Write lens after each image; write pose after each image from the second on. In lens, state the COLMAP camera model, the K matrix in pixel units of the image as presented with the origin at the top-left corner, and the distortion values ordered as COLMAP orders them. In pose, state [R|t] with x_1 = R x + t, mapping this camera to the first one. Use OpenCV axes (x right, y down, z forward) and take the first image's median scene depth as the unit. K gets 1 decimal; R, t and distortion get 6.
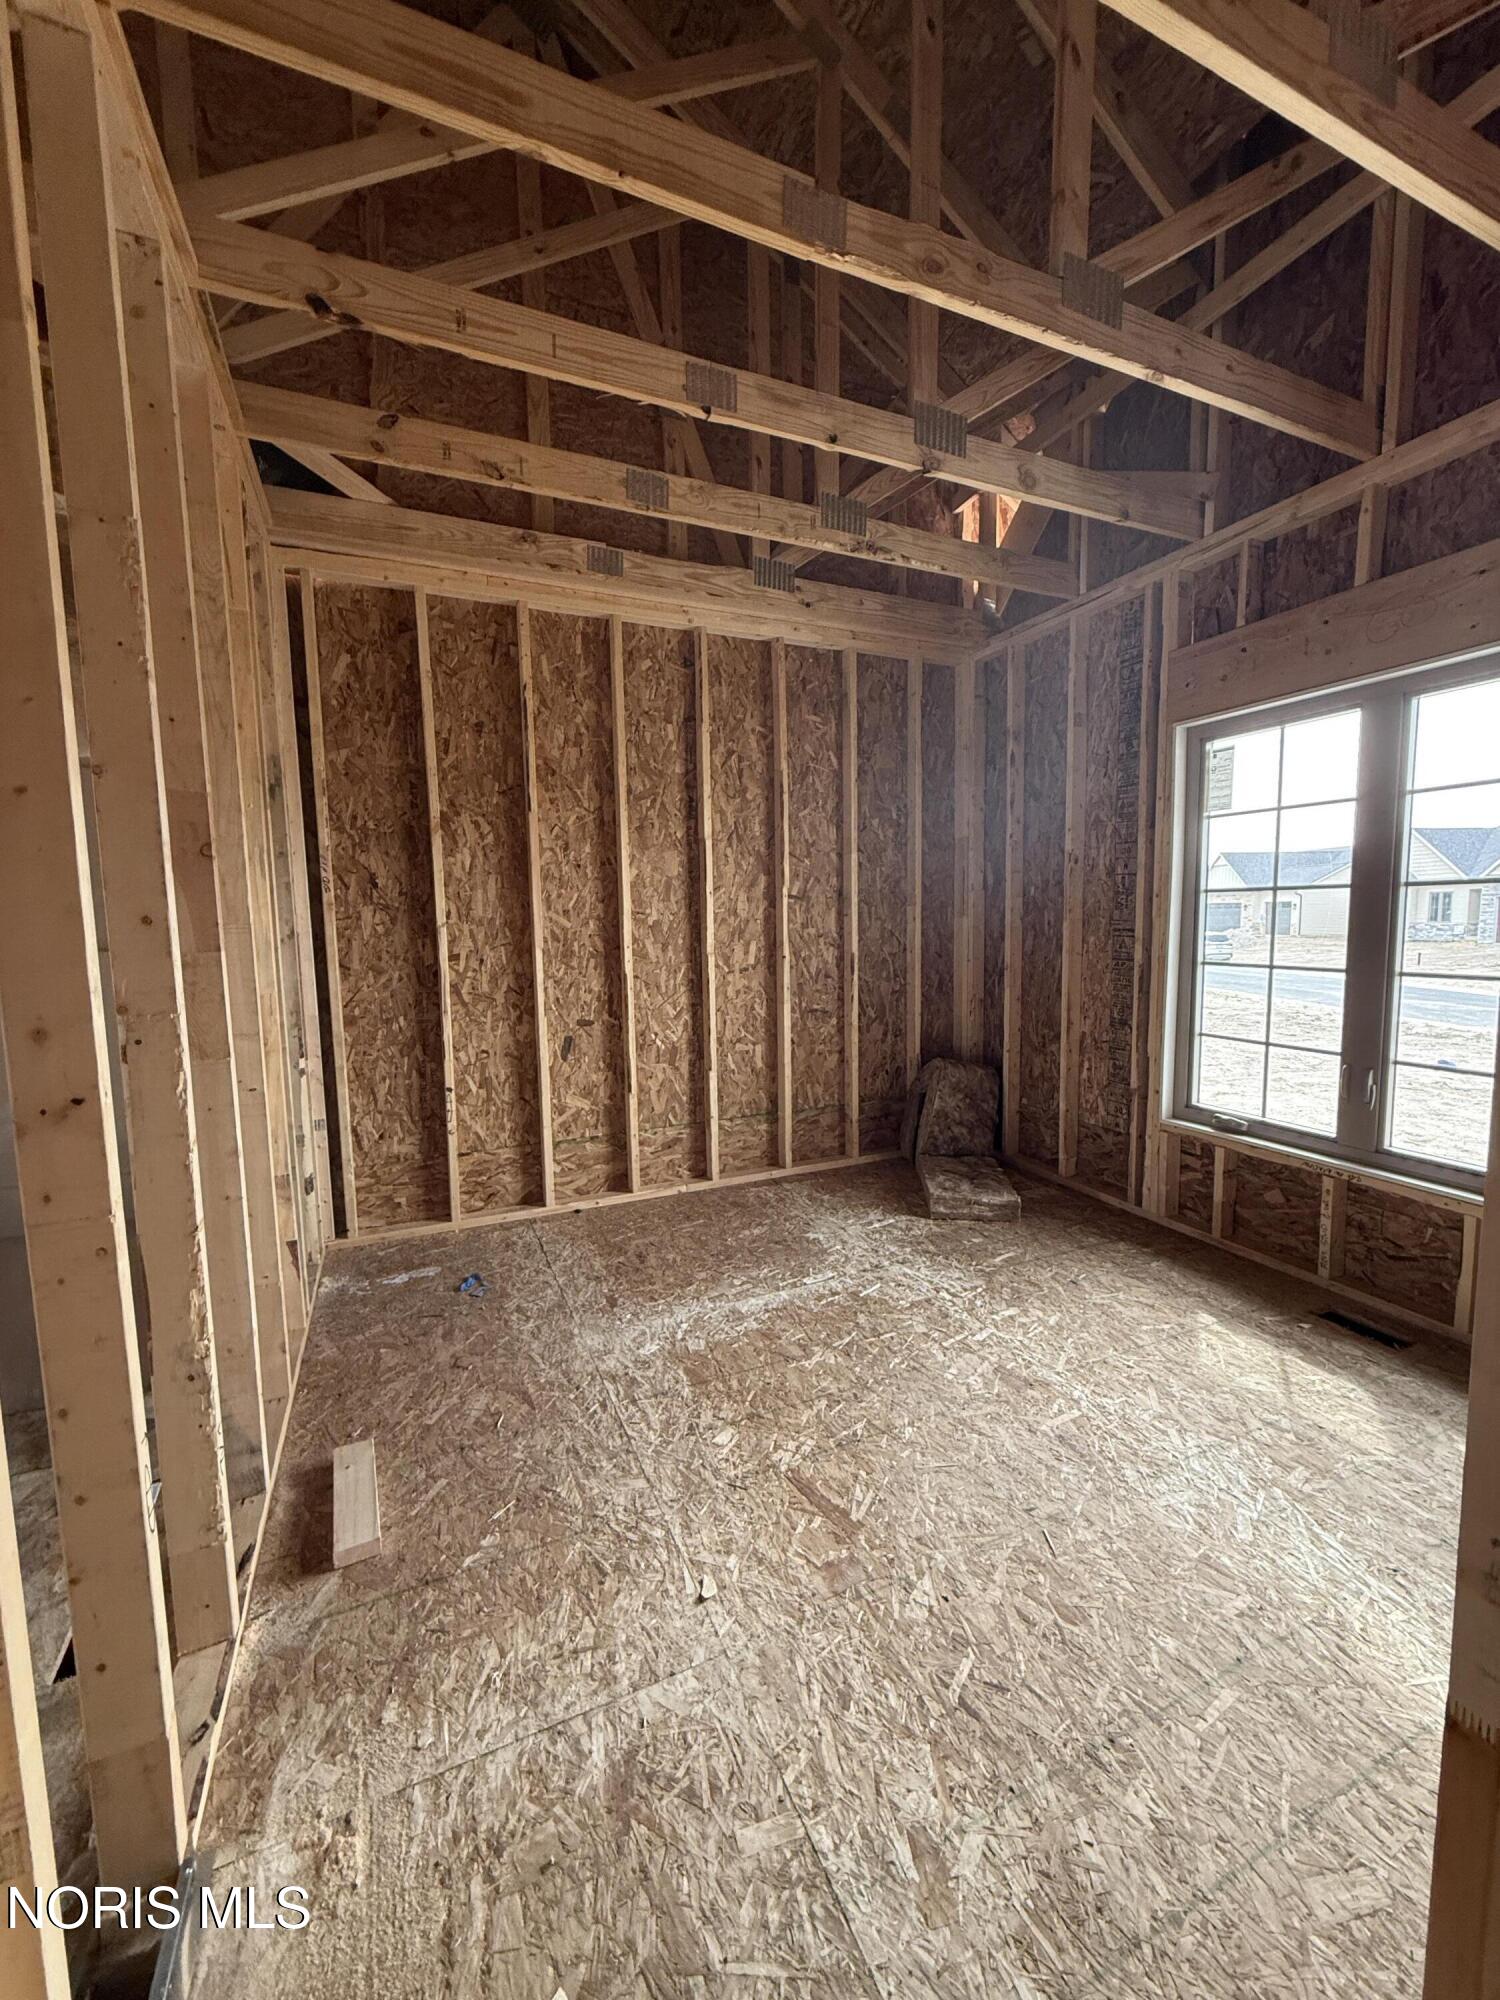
lens RADIAL K [[798.3, 0, 754.1], [0, 798.3, 999.3], [0, 0, 1]] dist [0.001119, -0.000194]
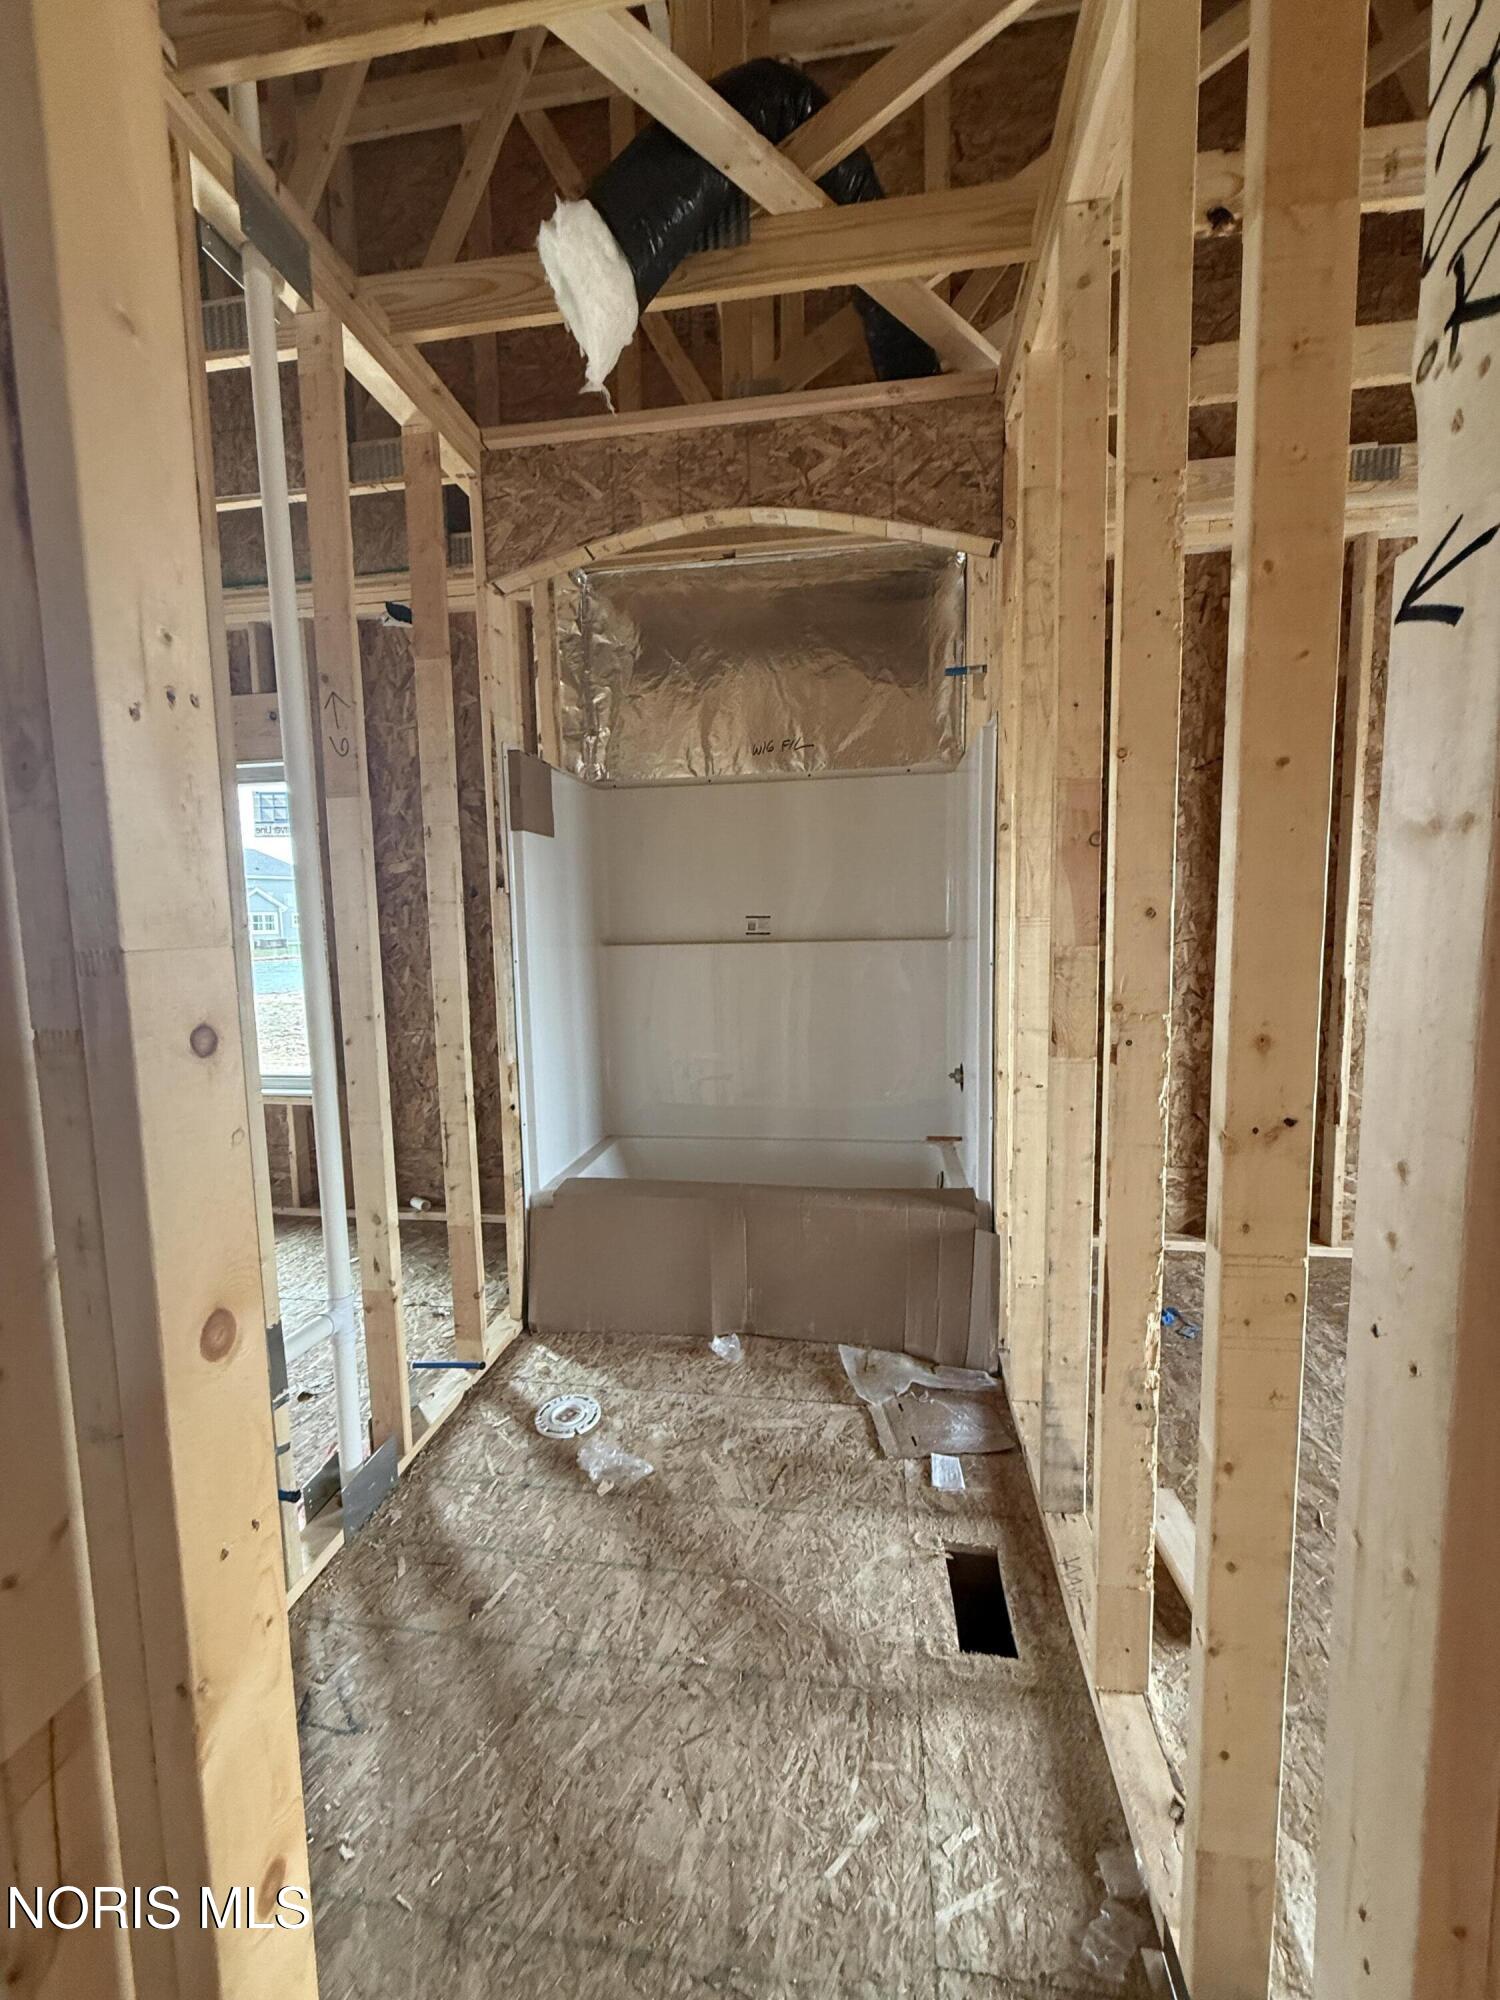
lens RADIAL K [[798.3, 0, 747.8], [0, 798.3, 1000.1], [0, 0, 1]] dist [0.001119, -0.000194]
pose [[0.839335, 0.054534, -0.540873, -0.239583], [-0.049778, 0.998486, 0.023427, 0.001511], [0.541331, 0.007260, 0.840778, -0.010949]]
